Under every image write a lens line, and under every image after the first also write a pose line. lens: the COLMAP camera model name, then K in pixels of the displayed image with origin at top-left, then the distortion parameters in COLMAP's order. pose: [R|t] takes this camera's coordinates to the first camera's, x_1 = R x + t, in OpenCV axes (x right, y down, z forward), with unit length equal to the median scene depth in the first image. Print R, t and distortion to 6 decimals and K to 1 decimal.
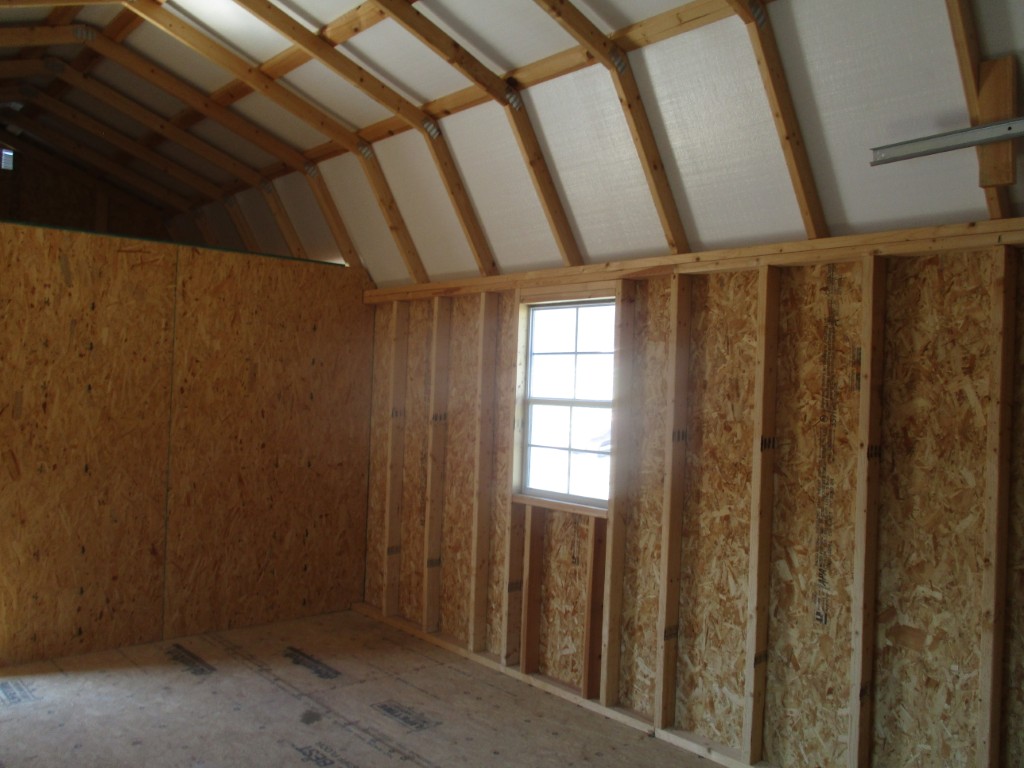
lens RADIAL K [[858.5, 0, 520.3], [0, 858.5, 378.0], [0, 0, 1]] dist [-0.027126, 0.027294]
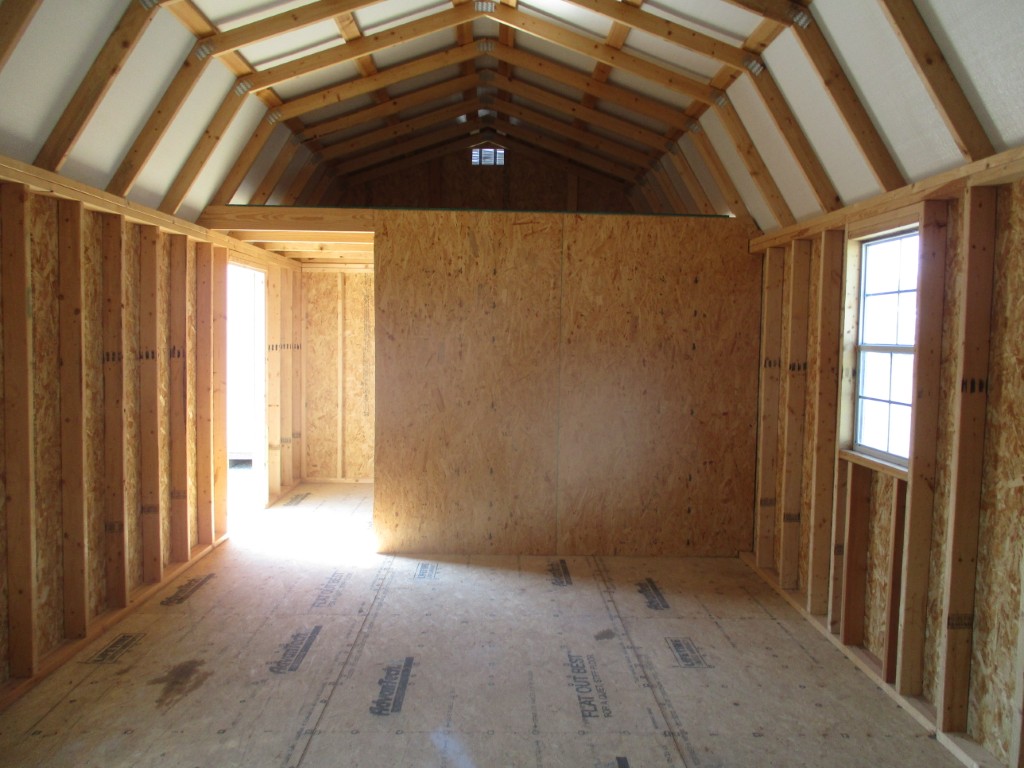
lens RADIAL K [[858.5, 0, 520.3], [0, 858.5, 378.0], [0, 0, 1]] dist [-0.027126, 0.027294]
pose [[0.770173, 0.016443, -0.637623, 0.311323], [0.011755, 0.999132, 0.039964, 0.018498], [0.637726, -0.038275, 0.769311, 0.081045]]
